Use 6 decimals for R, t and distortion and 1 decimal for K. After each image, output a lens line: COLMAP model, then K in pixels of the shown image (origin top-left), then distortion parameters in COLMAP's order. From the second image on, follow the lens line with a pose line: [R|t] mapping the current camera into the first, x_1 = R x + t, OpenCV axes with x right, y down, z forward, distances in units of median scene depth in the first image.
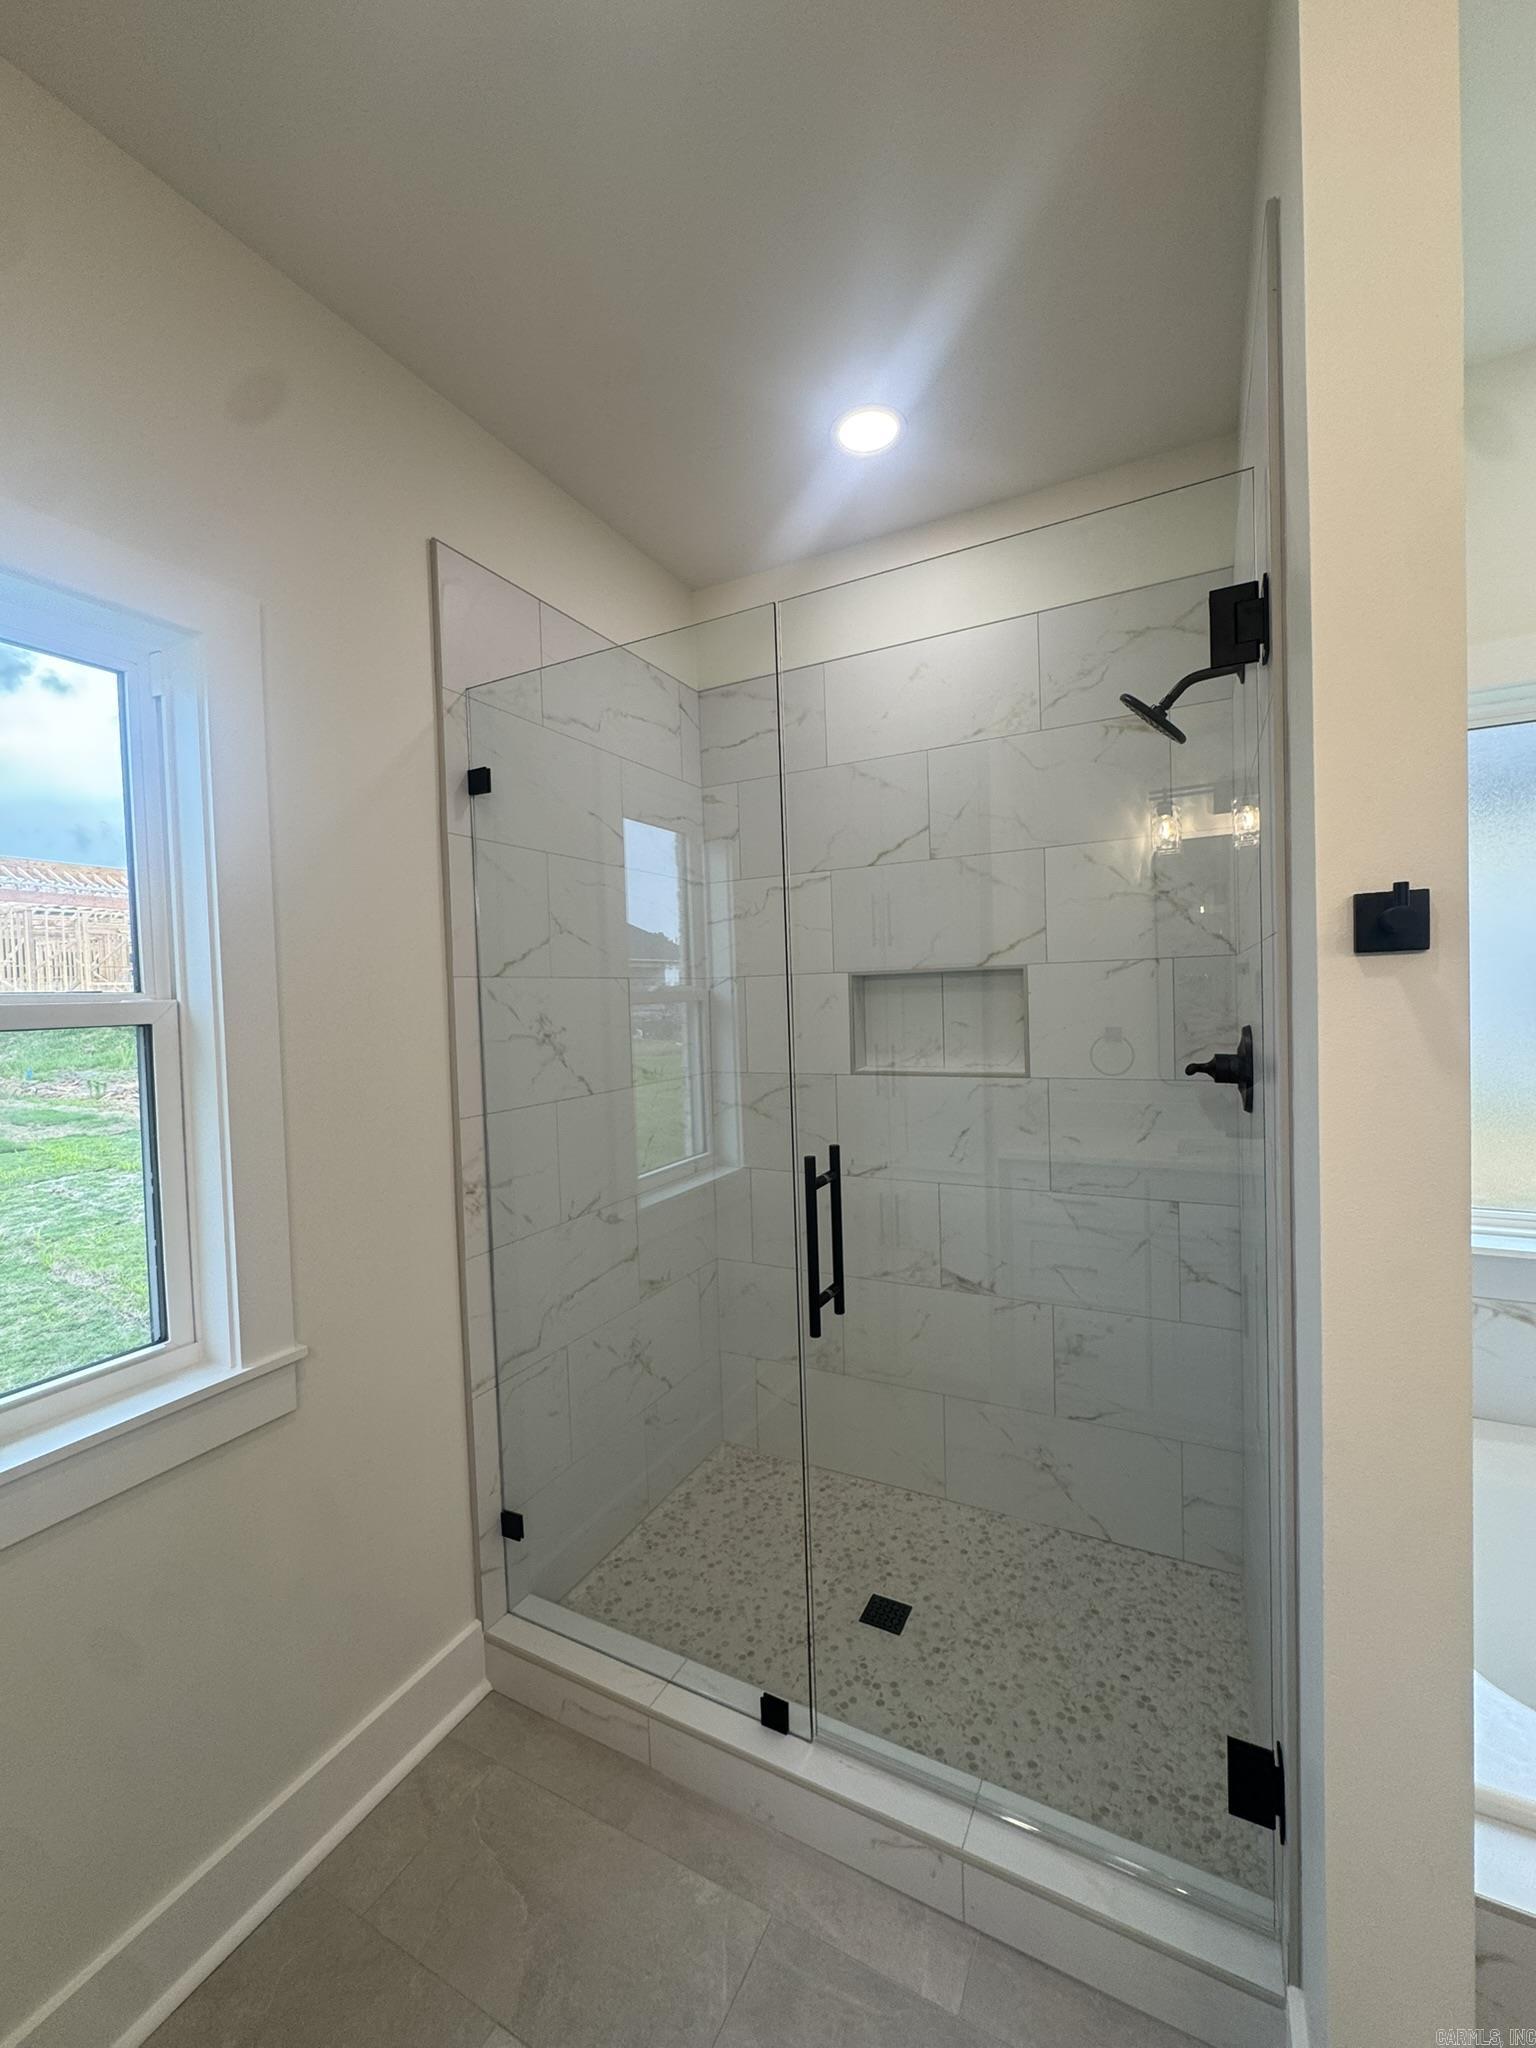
lens RADIAL K [[820.9, 0, 768.0], [0, 820.9, 1024.0], [0, 0, 1]] dist [-0.000995, -0.000876]
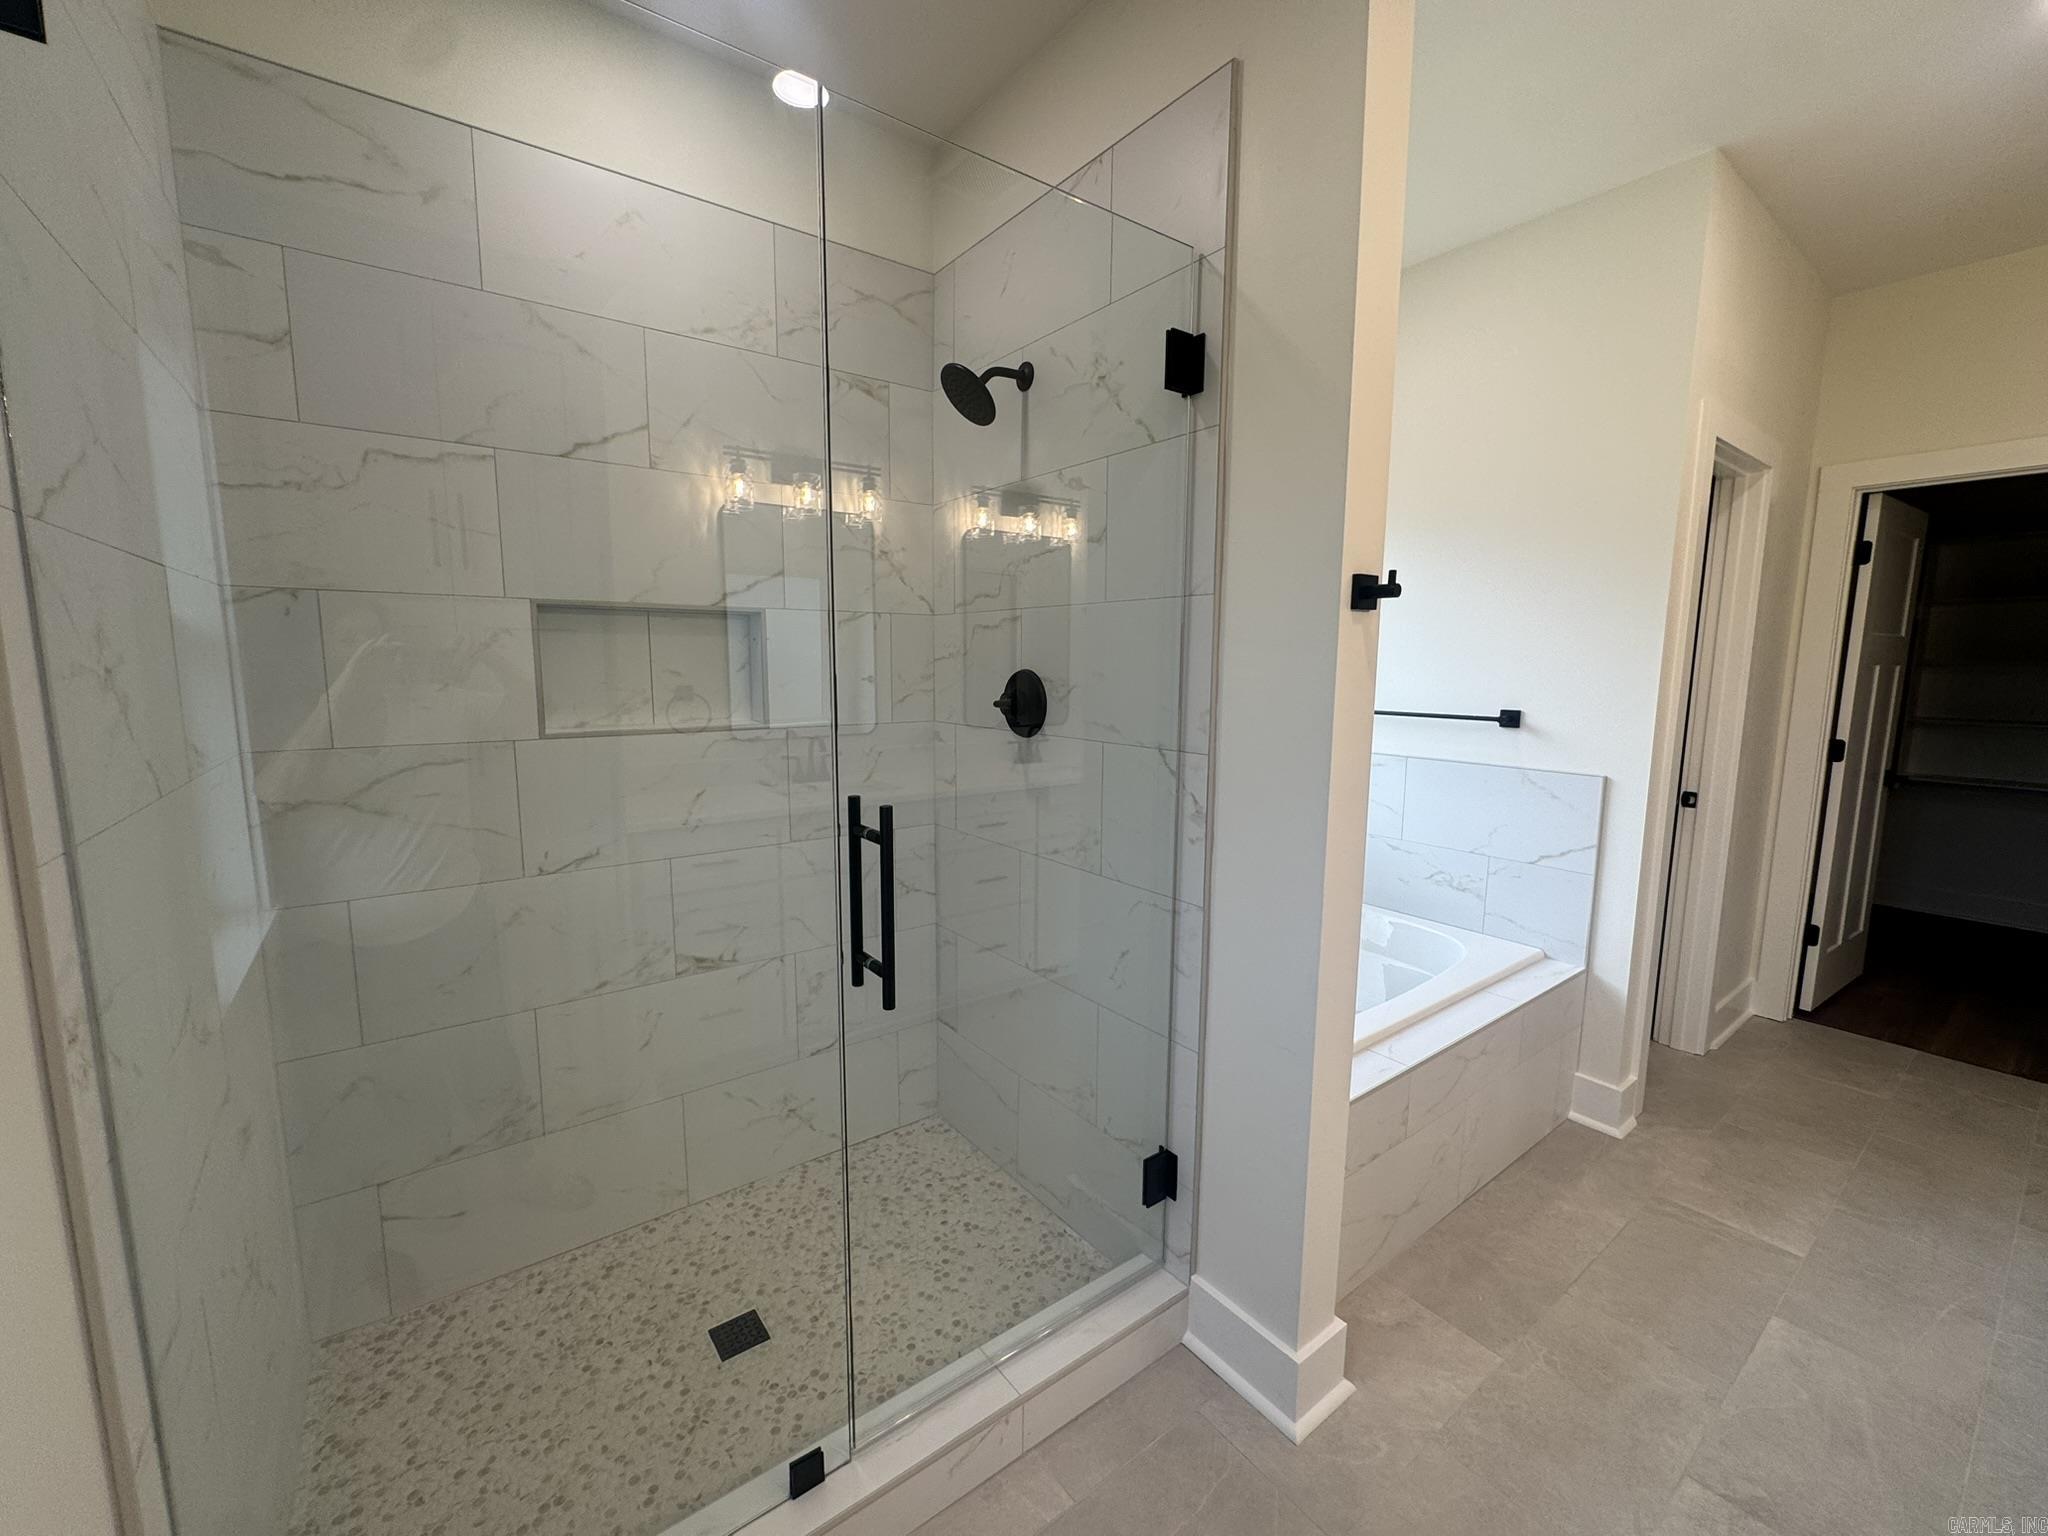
lens RADIAL K [[820.9, 0, 1027.2], [0, 820.9, 767.5], [0, 0, 1]] dist [-0.000995, -0.000876]
pose [[0.437886, -0.085411, 0.894964, -0.455874], [0.012356, 0.995955, 0.089004, 0.032594], [-0.898946, -0.027916, 0.437170, 0.344620]]
